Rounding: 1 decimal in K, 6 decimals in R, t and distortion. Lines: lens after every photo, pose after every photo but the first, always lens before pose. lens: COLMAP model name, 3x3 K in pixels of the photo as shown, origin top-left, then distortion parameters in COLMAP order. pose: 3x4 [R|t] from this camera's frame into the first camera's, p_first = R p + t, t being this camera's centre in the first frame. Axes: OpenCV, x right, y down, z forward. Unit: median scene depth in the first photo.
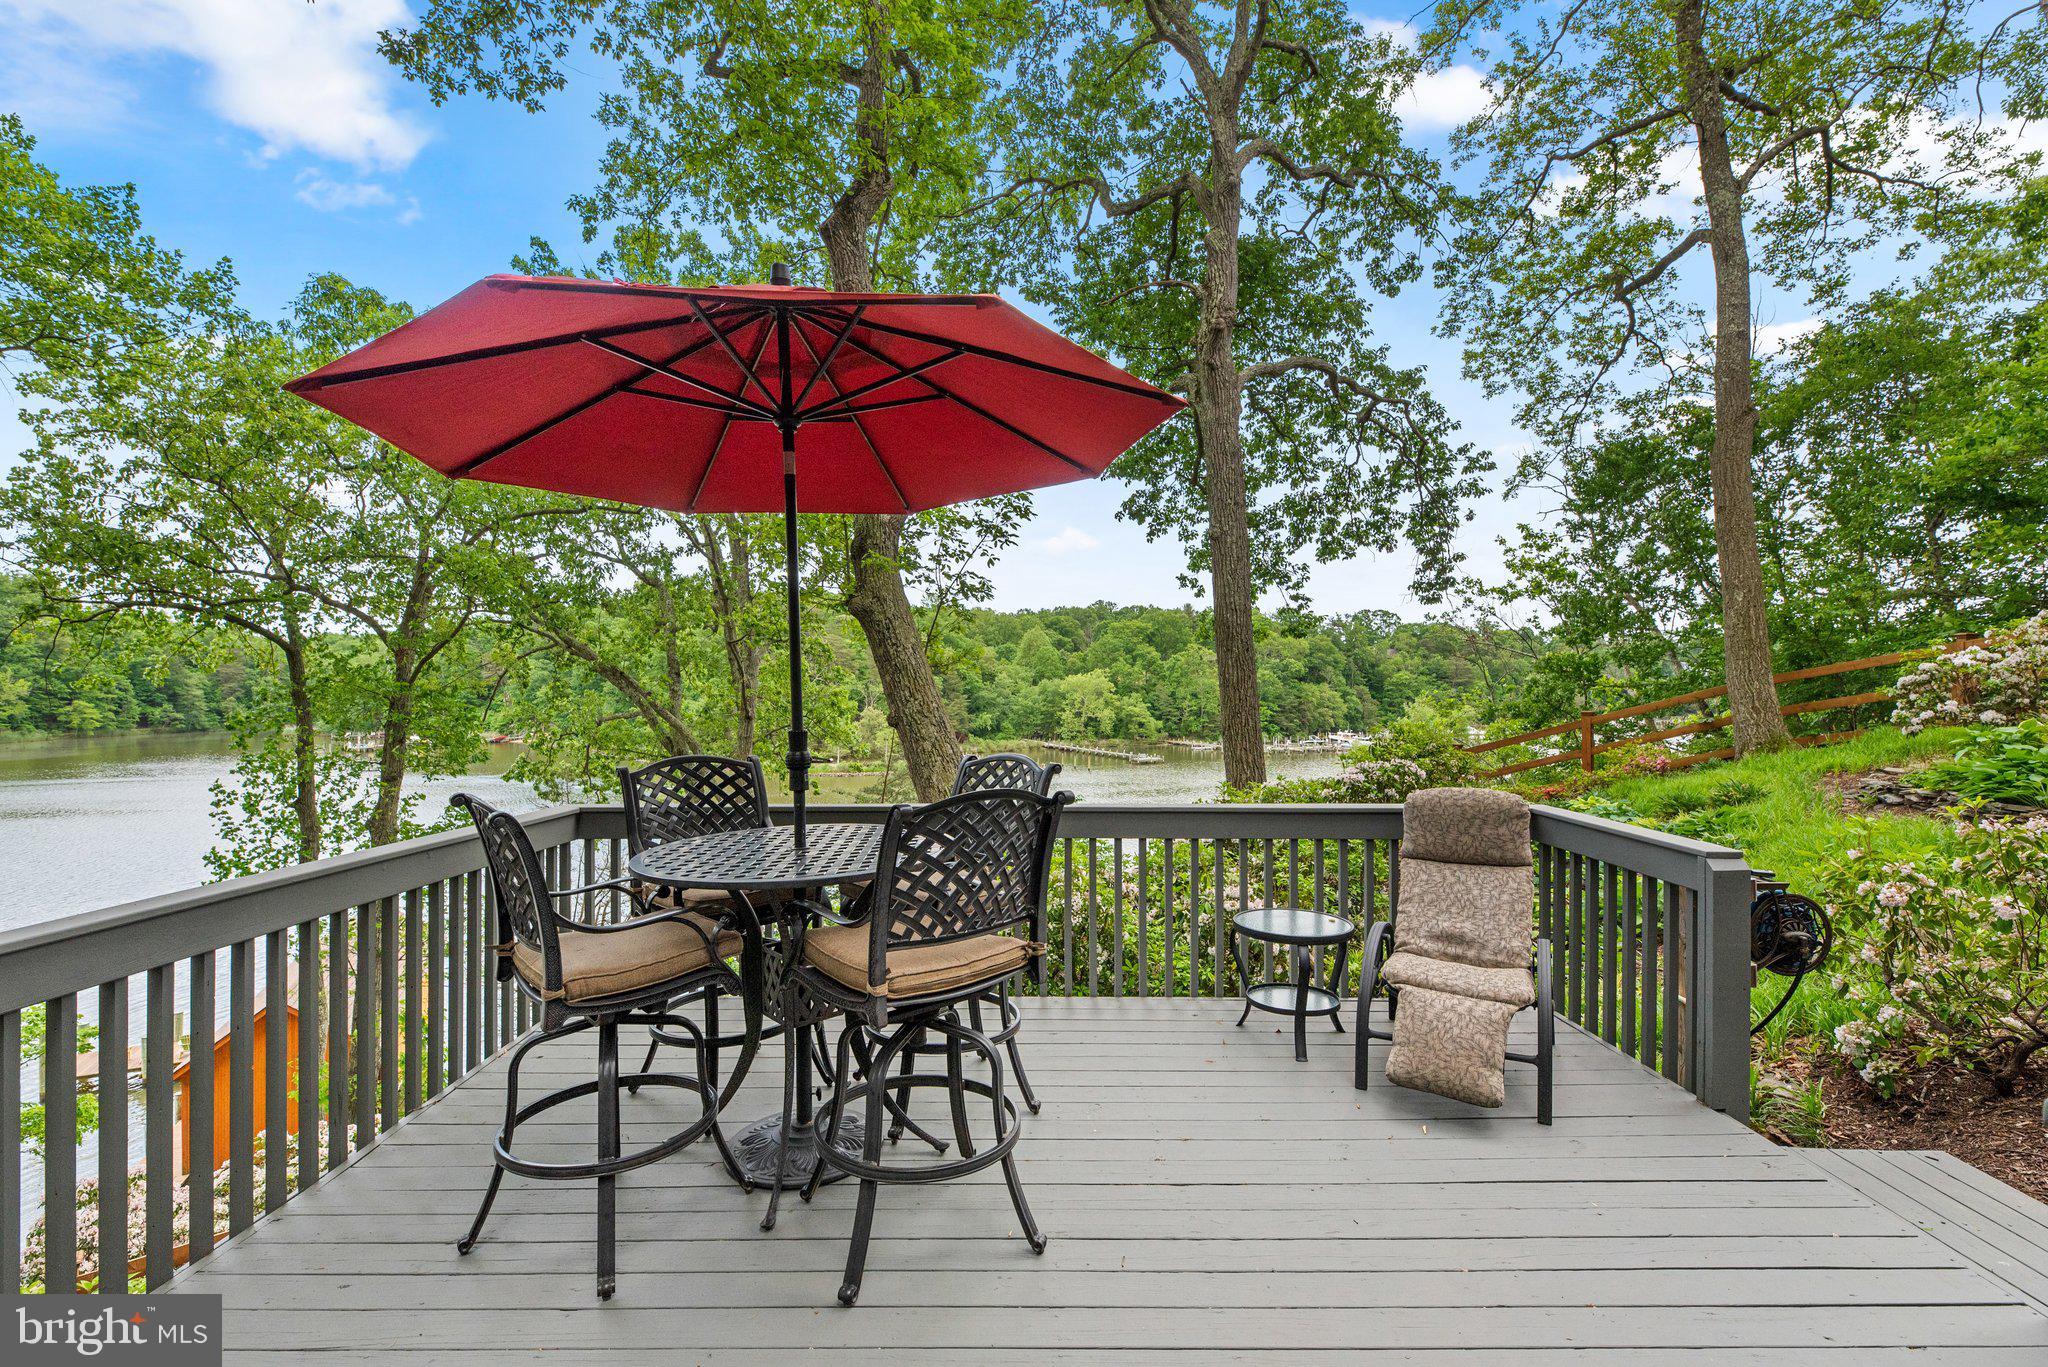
lens RADIAL K [[922.6, 0, 1024.9], [0, 922.6, 682.6], [0, 0, 1]] dist [0.001224, 0.001976]
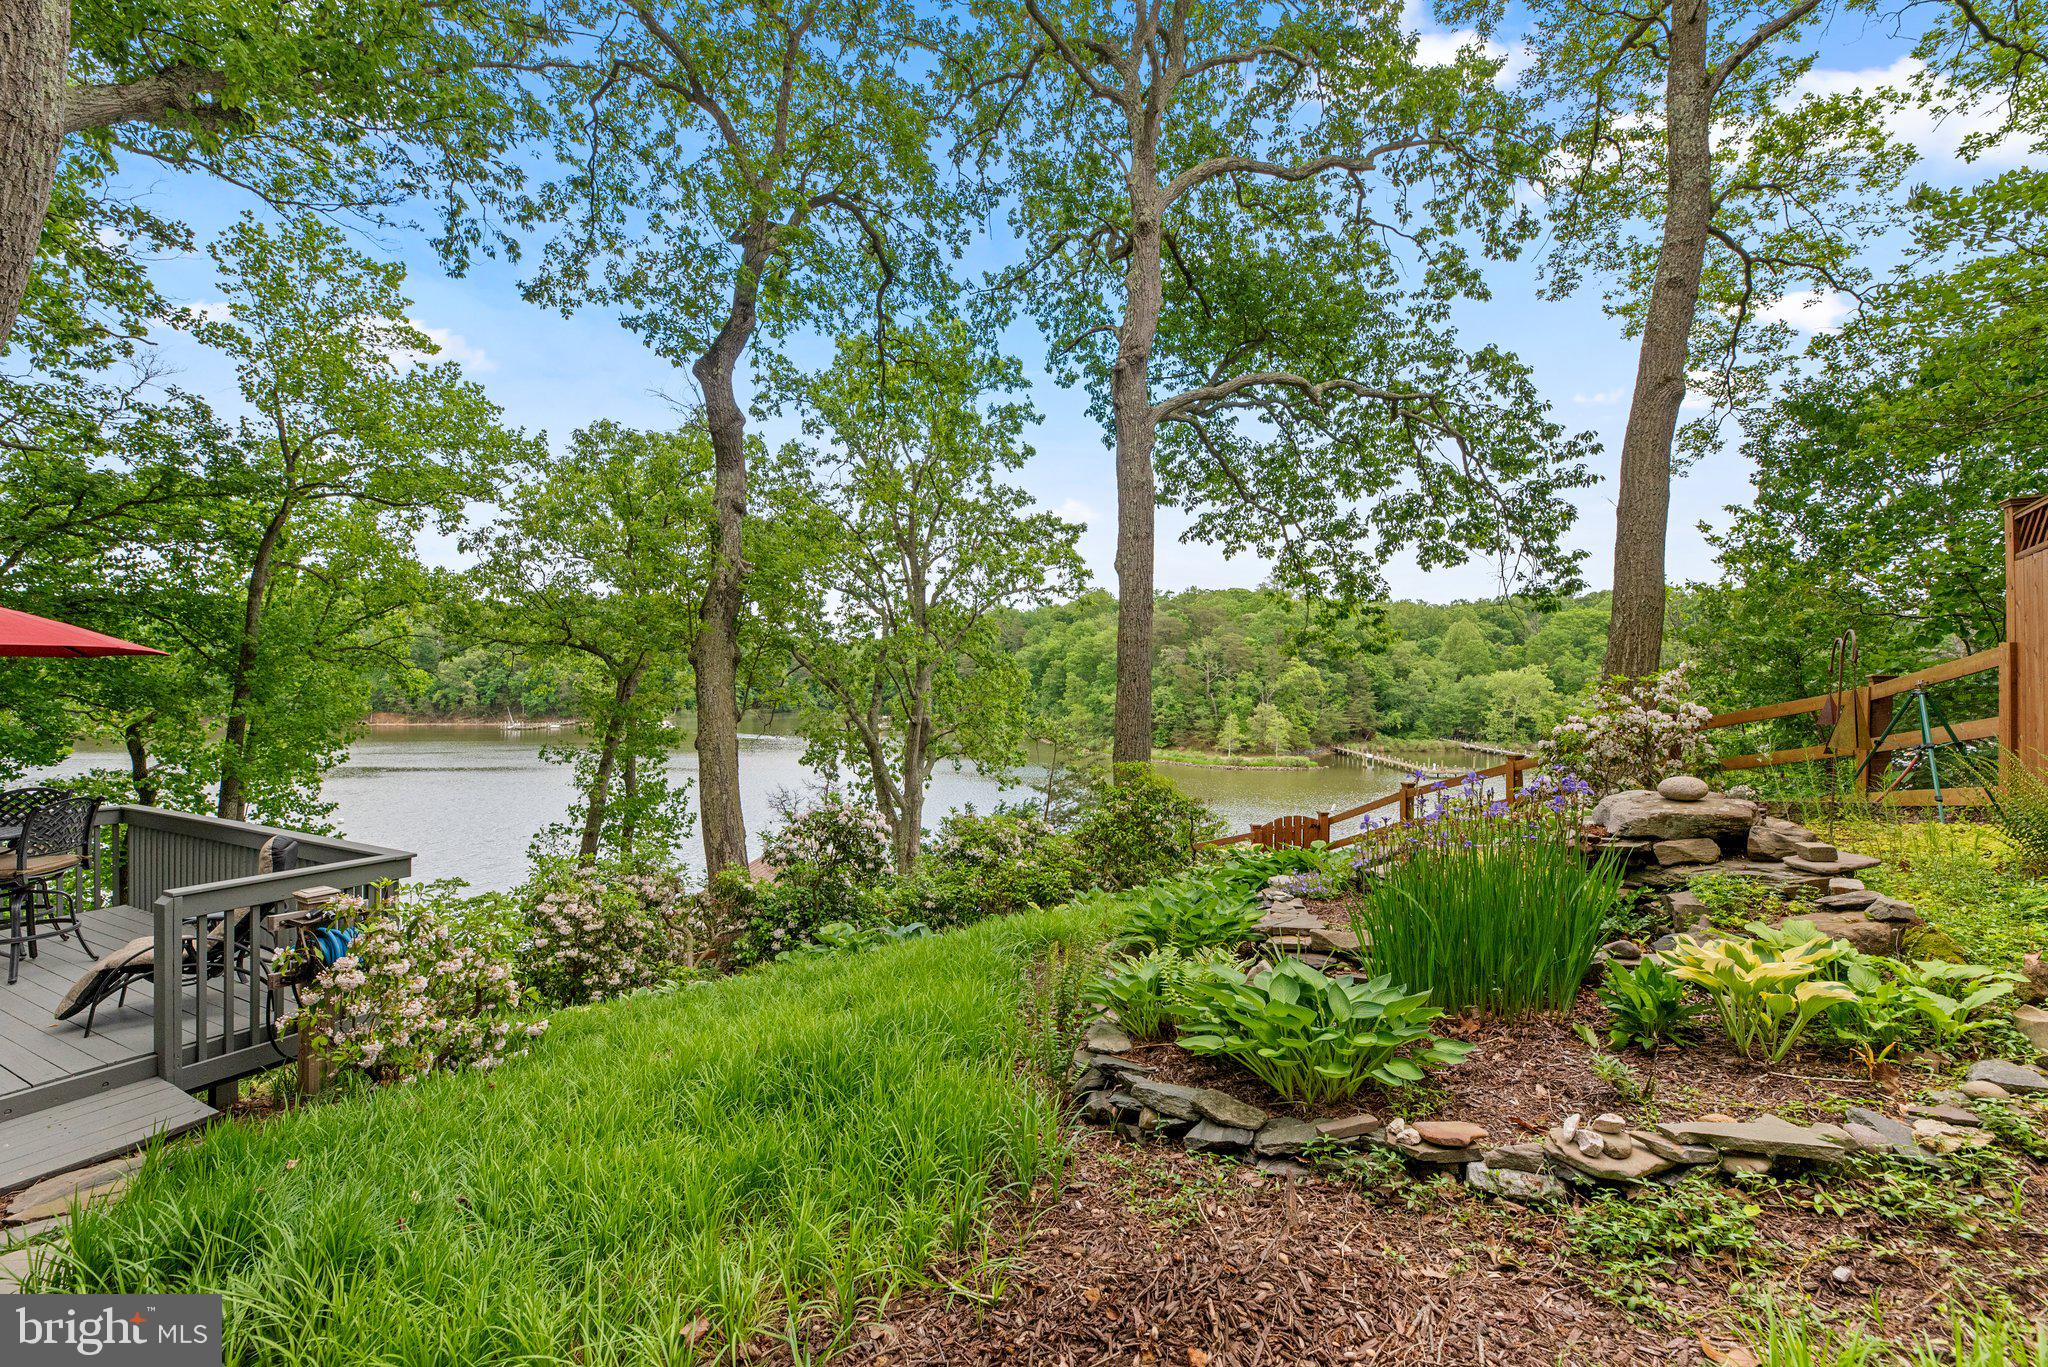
lens RADIAL K [[866.5, 0, 1018.4], [0, 866.5, 686.5], [0, 0, 1]] dist [0.001071, -0.001148]
pose [[0.884187, 0.005372, -0.467101, 0.411896], [-0.000403, 0.999942, 0.010738, -0.027229], [0.467132, -0.009306, 0.884139, 0.061230]]
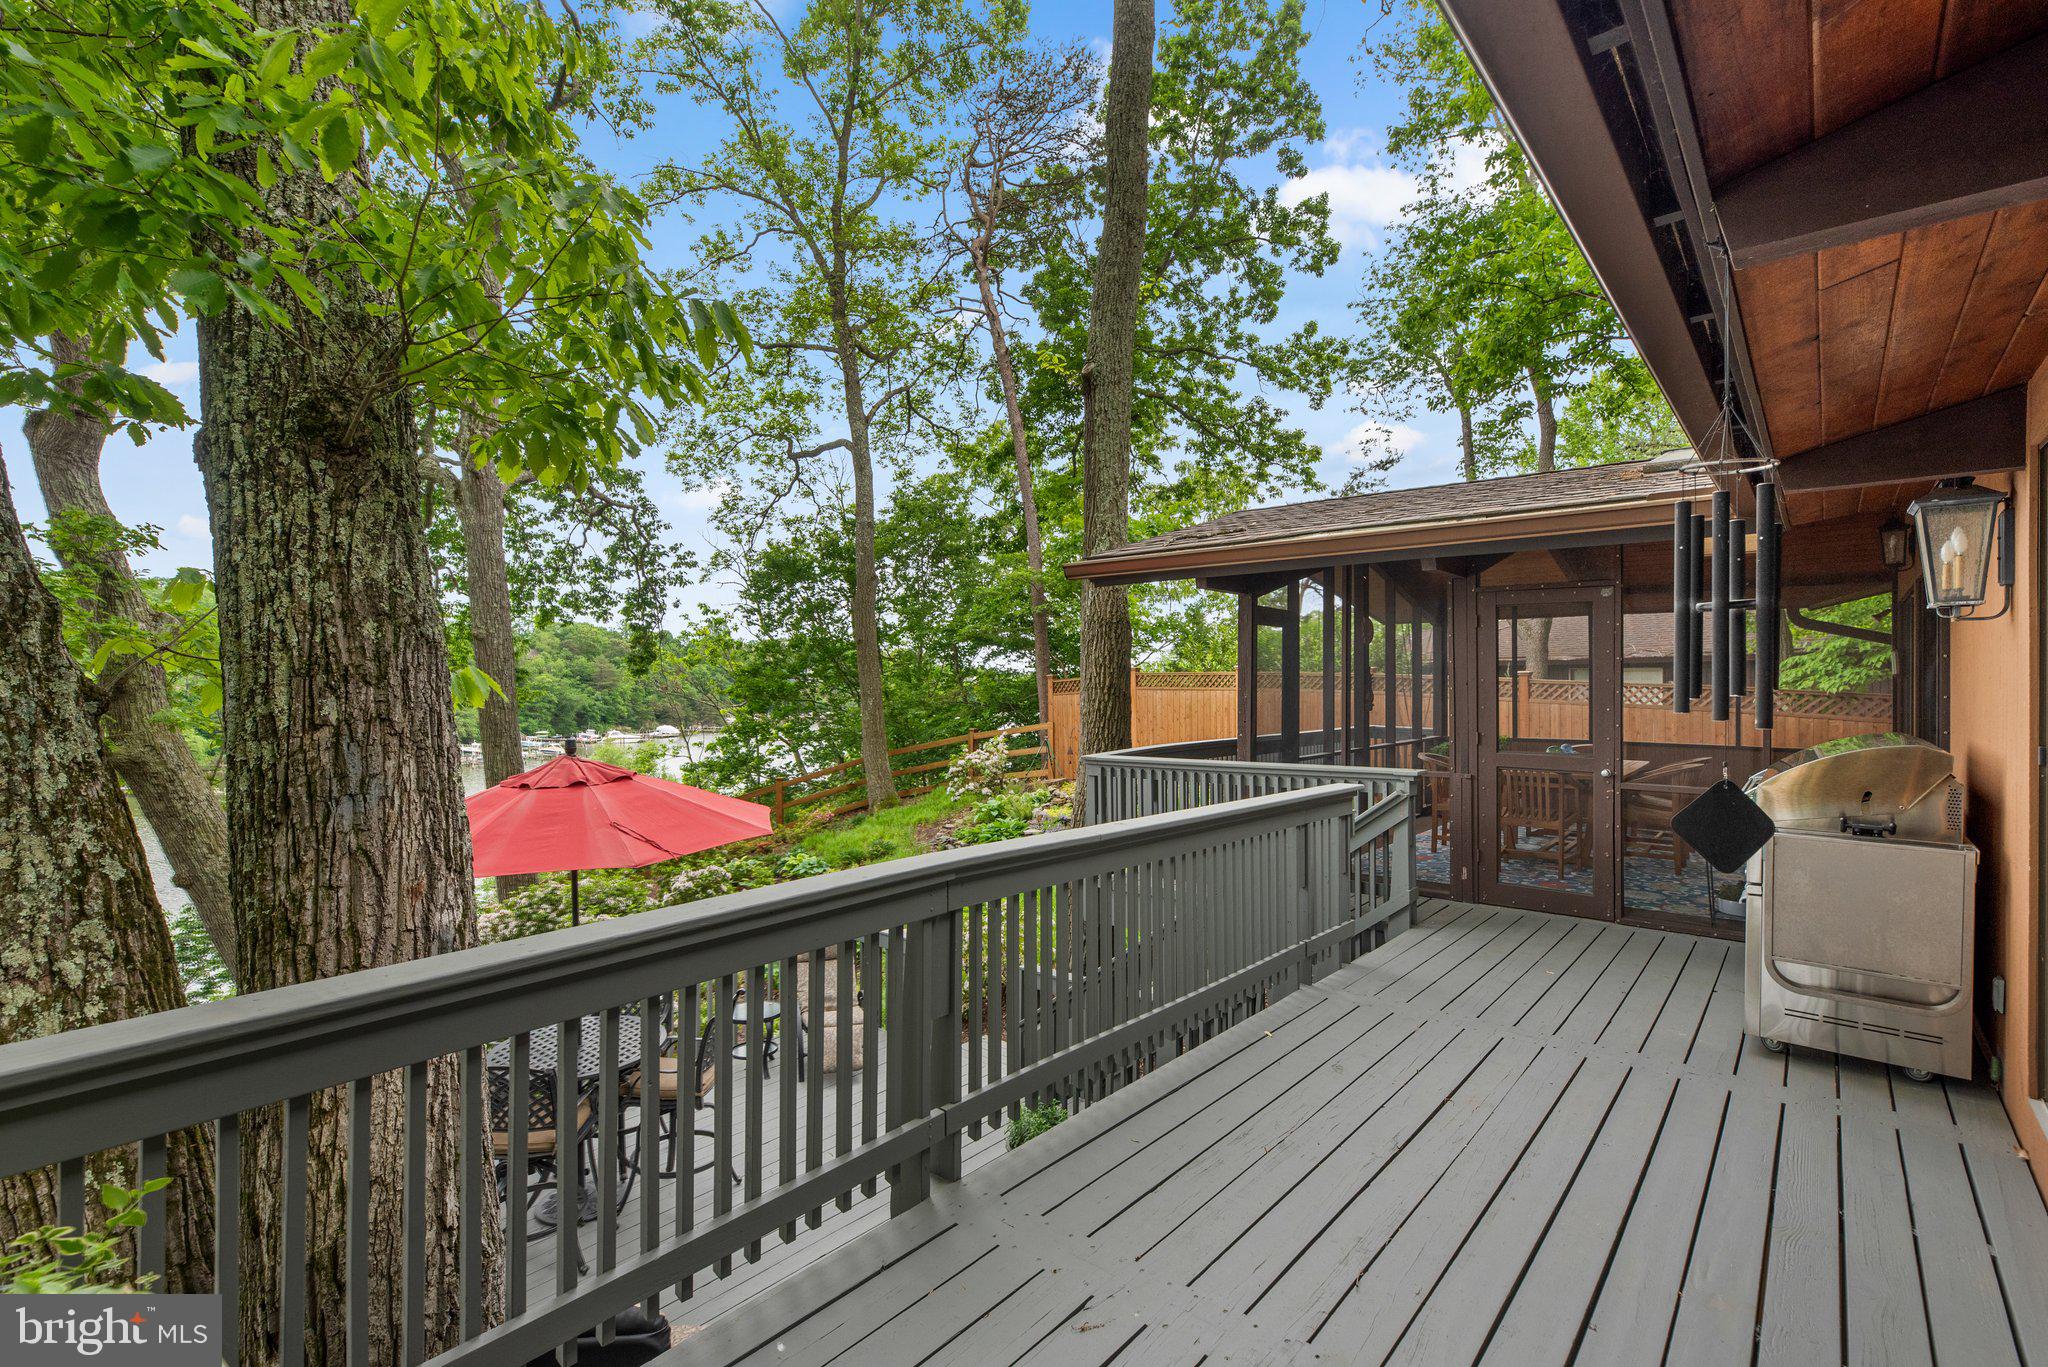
lens RADIAL K [[922.6, 0, 1017.2], [0, 922.6, 667.5], [0, 0, 1]] dist [0.001224, 0.001976]
pose [[0.655296, 0.014357, 0.755236, -0.127350], [-0.000370, 0.999825, -0.018686, -0.075244], [-0.755372, 0.011966, 0.655187, -0.105101]]
